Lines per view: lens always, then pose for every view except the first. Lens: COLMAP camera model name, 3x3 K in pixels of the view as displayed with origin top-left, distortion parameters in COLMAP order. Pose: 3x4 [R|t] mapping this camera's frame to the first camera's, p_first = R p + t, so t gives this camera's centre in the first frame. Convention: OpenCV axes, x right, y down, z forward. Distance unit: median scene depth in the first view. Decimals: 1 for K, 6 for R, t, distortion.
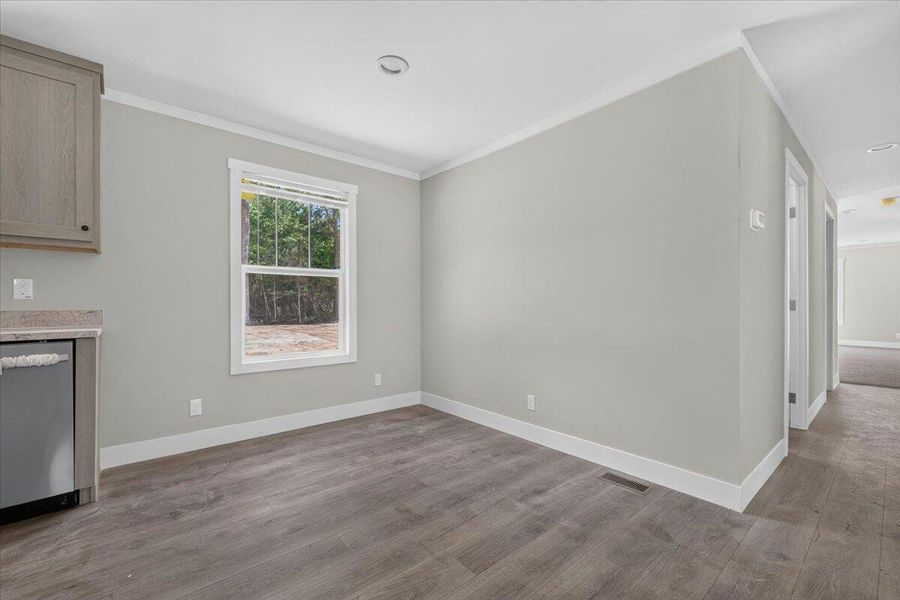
lens RADIAL K [[380.0, 0, 448.0], [0, 380.0, 306.0], [0, 0, 1]] dist [0.016226, -0.002653]
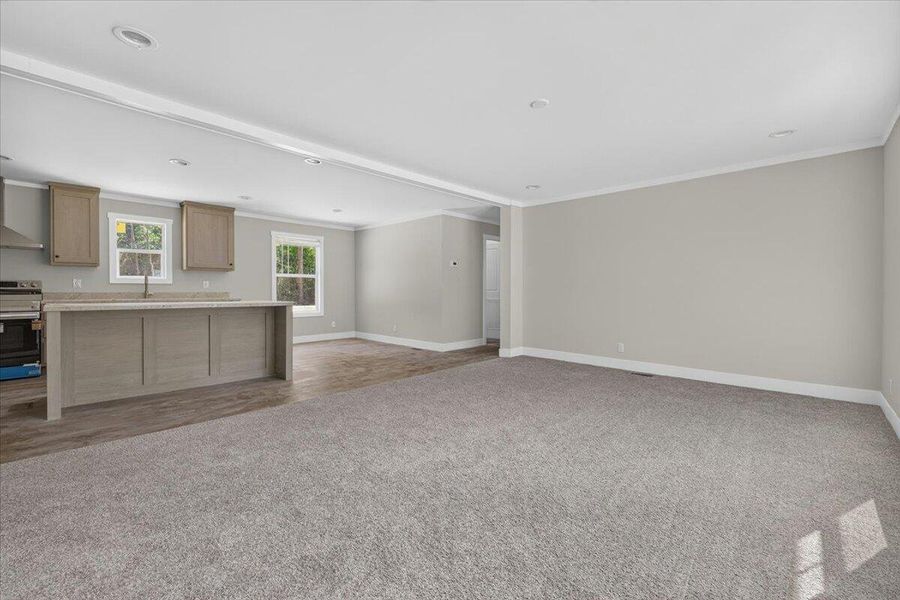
lens RADIAL K [[380.0, 0, 451.4], [0, 380.0, 294.9], [0, 0, 1]] dist [0.016226, -0.002653]
pose [[0.991433, -0.007235, 0.130415, 0.223496], [0.007515, 0.999970, -0.001655, 0.036483], [-0.130399, 0.002621, 0.991458, -1.390923]]
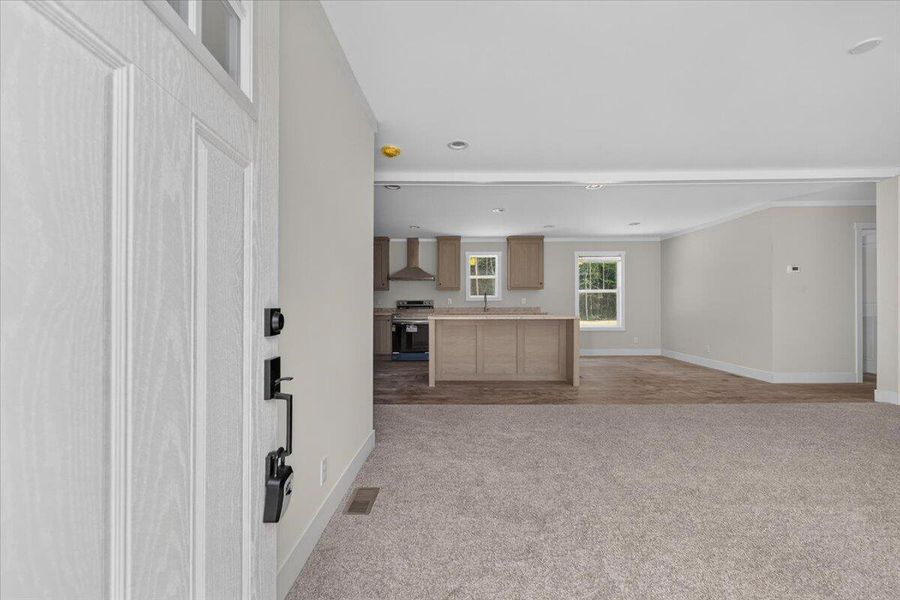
lens RADIAL K [[380.0, 0, 446.0], [0, 380.0, 307.8], [0, 0, 1]] dist [0.016226, -0.002653]
pose [[0.778020, -0.006865, -0.628202, 0.362362], [0.001784, 0.999960, -0.008718, 0.034215], [0.628237, 0.005662, 0.778001, -1.462445]]
